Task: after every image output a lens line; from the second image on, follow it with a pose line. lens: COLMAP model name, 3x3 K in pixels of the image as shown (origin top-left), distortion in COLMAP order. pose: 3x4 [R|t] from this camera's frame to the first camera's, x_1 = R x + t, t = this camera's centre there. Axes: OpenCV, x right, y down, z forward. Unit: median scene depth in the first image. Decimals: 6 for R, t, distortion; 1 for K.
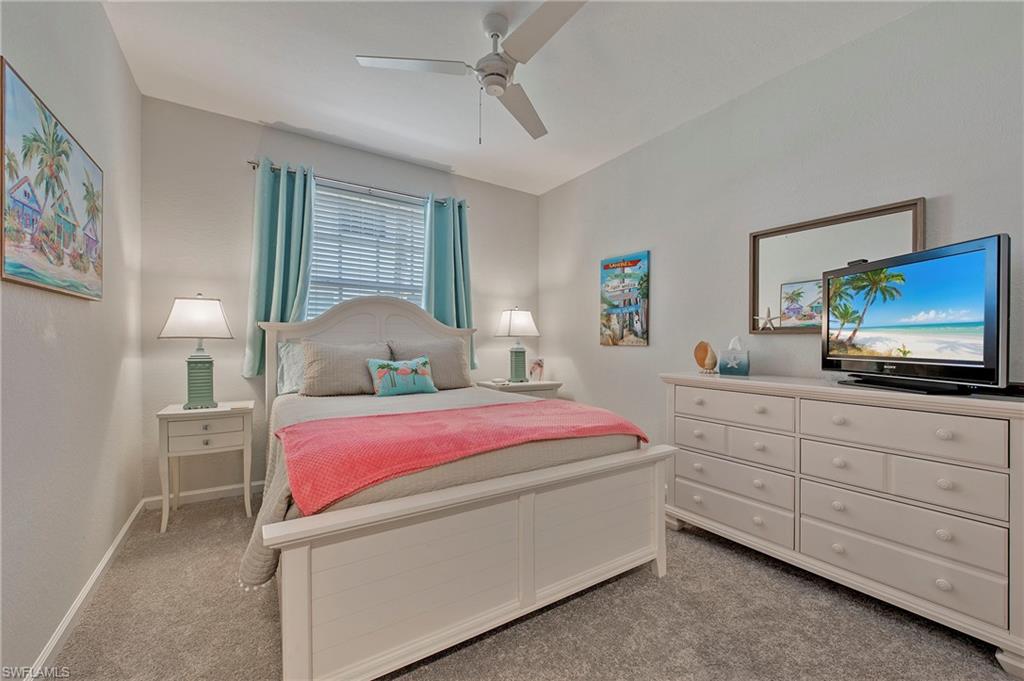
lens RADIAL K [[410.4, 0, 514.3], [0, 410.4, 343.1], [0, 0, 1]] dist [-0.003398, -0.002829]
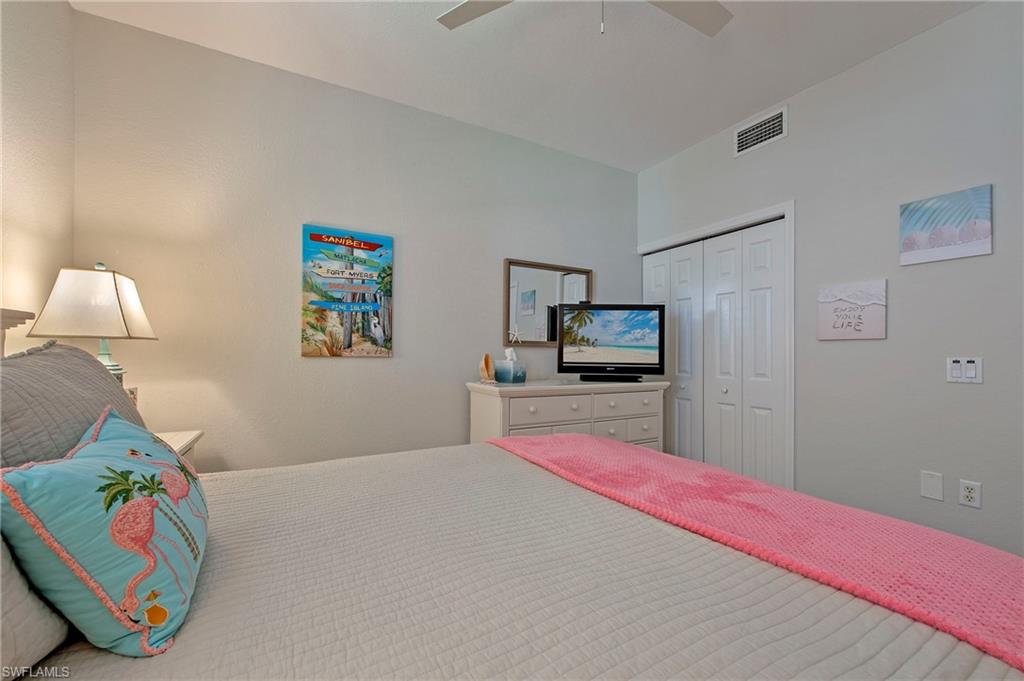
lens RADIAL K [[410.4, 0, 514.1], [0, 410.4, 344.4], [0, 0, 1]] dist [-0.003398, -0.002829]
pose [[0.080873, 0.014649, 0.996617, -0.423056], [-0.008561, 0.999865, -0.014002, -0.008238], [-0.996688, -0.007399, 0.080987, 0.663447]]
